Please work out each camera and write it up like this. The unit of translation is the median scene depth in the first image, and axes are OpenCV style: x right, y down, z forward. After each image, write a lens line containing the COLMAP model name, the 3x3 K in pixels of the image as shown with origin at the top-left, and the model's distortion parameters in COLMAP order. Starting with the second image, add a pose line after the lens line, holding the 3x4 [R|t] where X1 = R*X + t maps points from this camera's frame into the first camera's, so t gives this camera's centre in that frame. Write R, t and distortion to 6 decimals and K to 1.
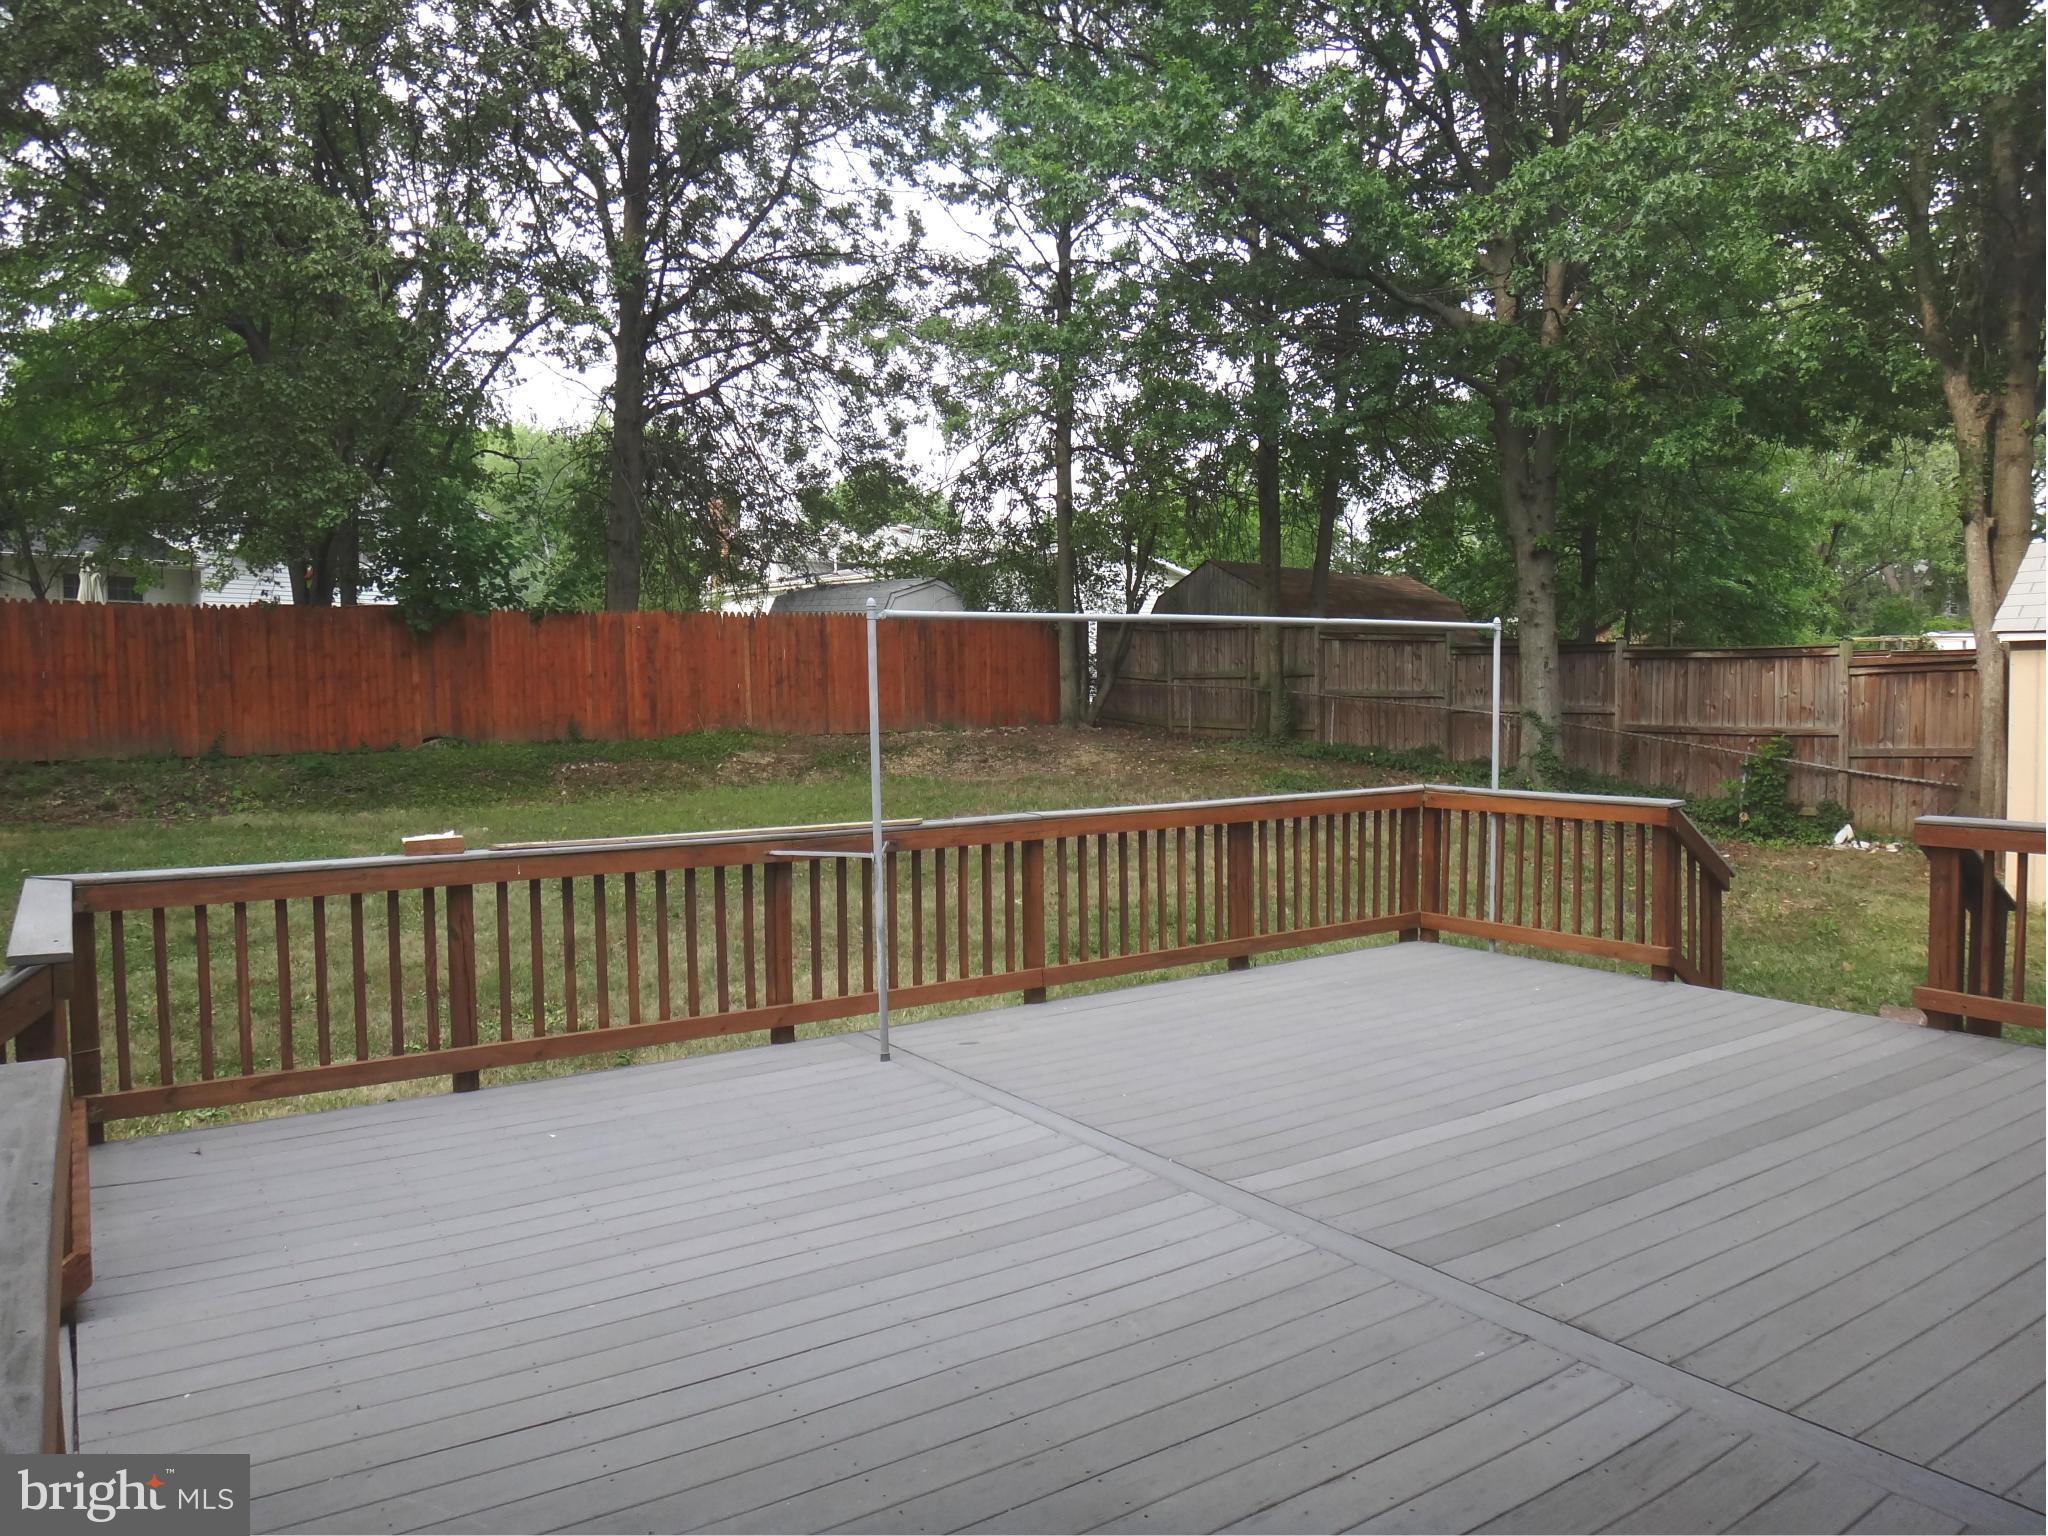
lens RADIAL K [[1453.4, 0, 1024.0], [0, 1453.4, 768.0], [0, 0, 1]] dist [-0.030003, -0.003480]
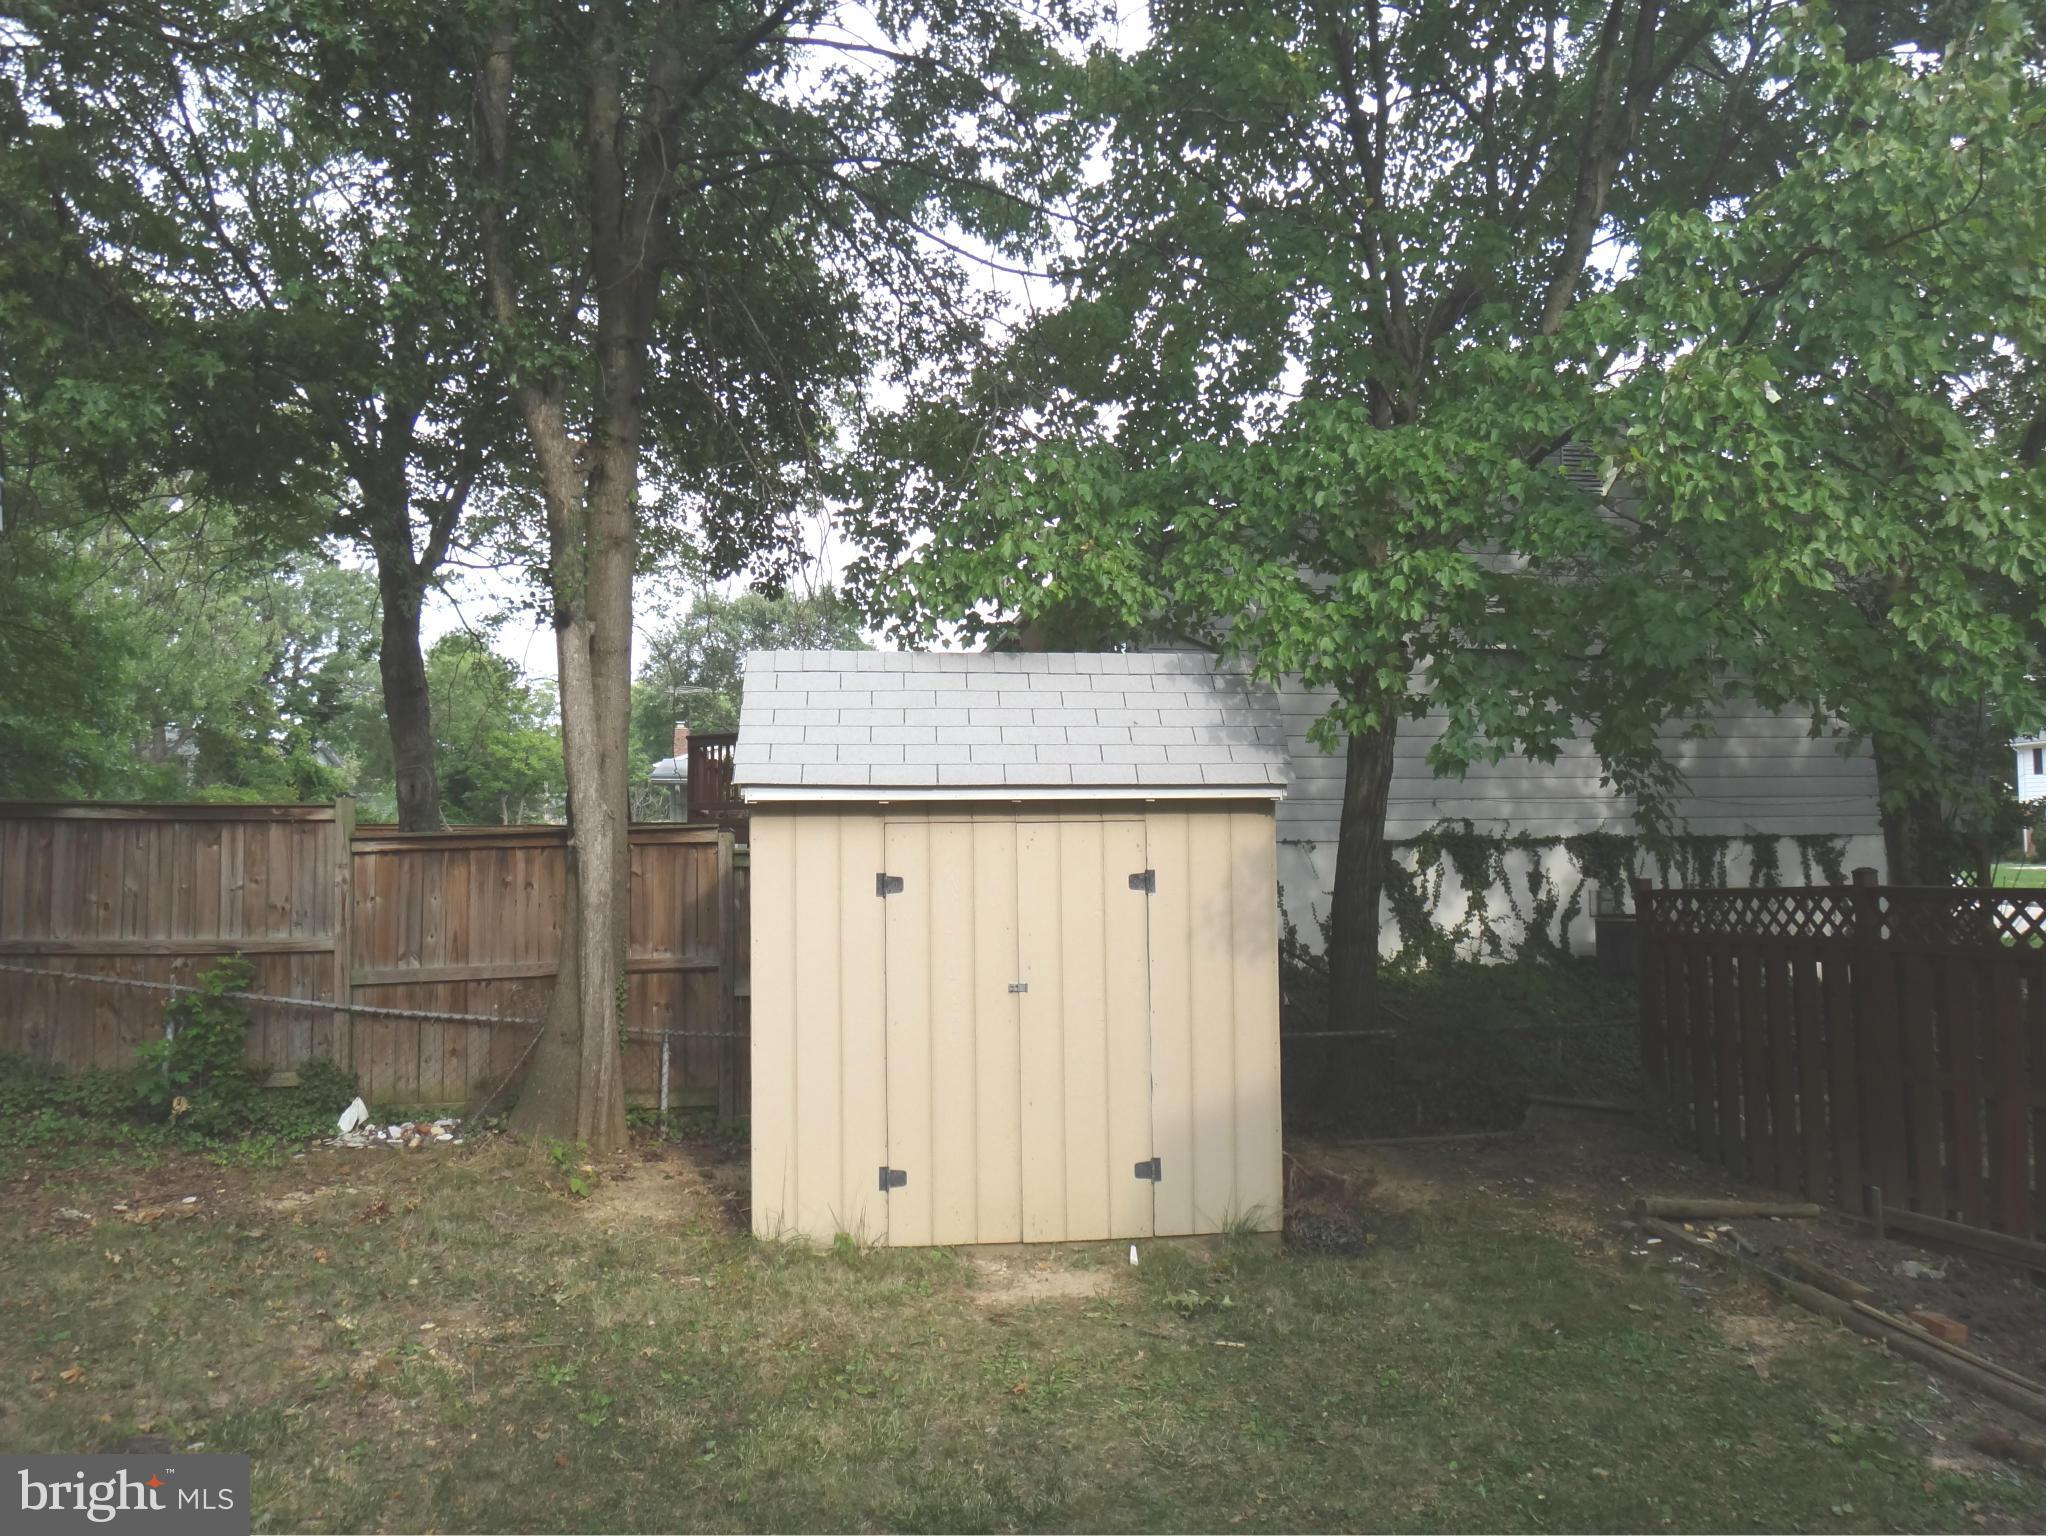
lens RADIAL K [[1453.4, 0, 1024.0], [0, 1453.4, 768.0], [0, 0, 1]] dist [-0.030003, -0.003480]
pose [[0.428577, 0.063267, 0.901287, 0.128375], [0.047549, 0.994584, -0.092426, -0.028841], [-0.902253, 0.082466, 0.423248, 0.455479]]
